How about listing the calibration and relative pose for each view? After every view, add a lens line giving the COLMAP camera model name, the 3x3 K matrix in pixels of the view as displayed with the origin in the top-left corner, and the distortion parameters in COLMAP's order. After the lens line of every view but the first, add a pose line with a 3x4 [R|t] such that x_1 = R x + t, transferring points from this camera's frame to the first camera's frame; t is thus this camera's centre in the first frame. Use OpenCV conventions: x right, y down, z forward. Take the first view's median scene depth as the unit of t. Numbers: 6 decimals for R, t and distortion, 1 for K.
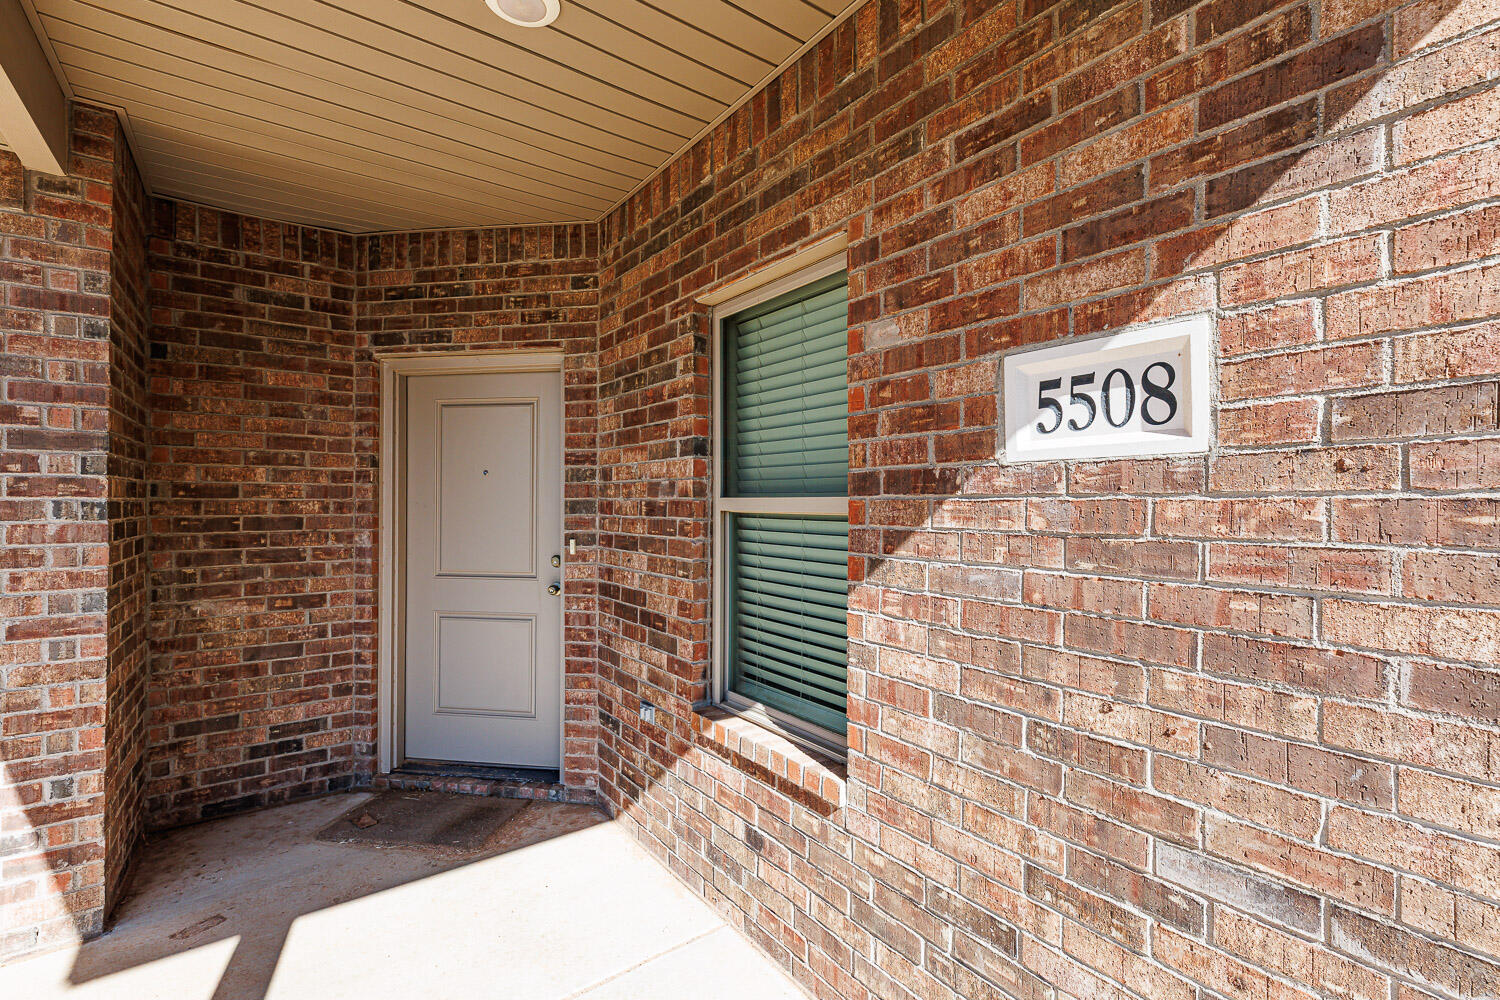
lens RADIAL K [[663.0, 0, 758.4], [0, 663.0, 496.8], [0, 0, 1]] dist [0.000529, -0.000072]
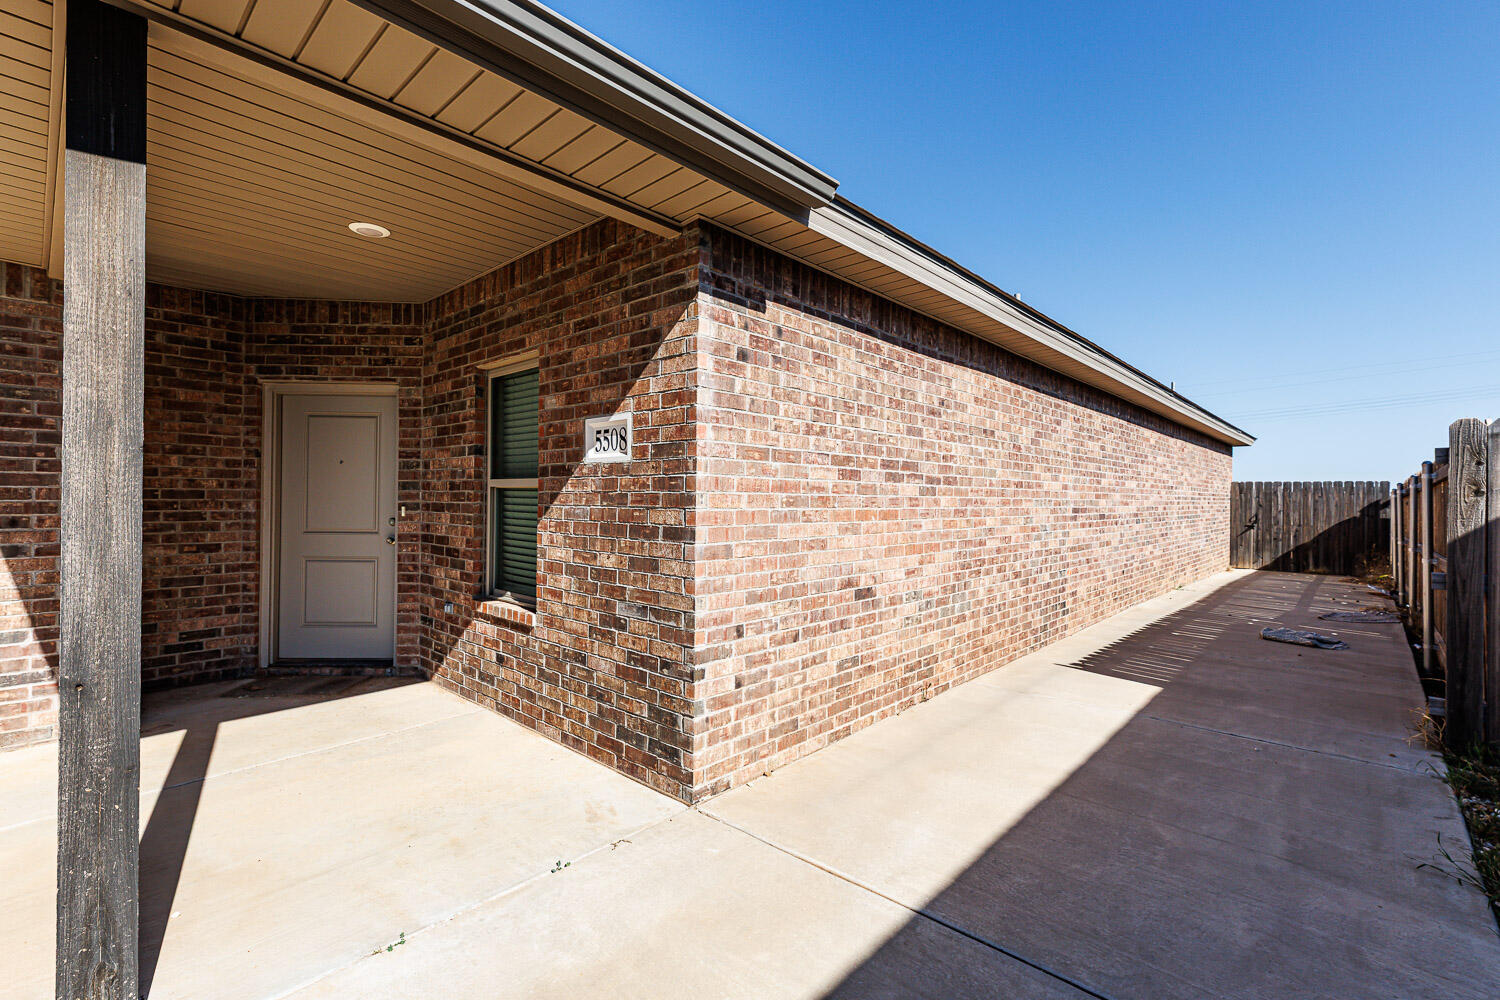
lens RADIAL K [[663.0, 0, 758.4], [0, 663.0, 496.8], [0, 0, 1]] dist [0.000529, -0.000072]
pose [[0.982408, 0.010252, 0.186468, 0.280183], [-0.011468, 0.999919, 0.005441, 0.026517], [-0.186397, -0.007483, 0.982446, -0.773533]]
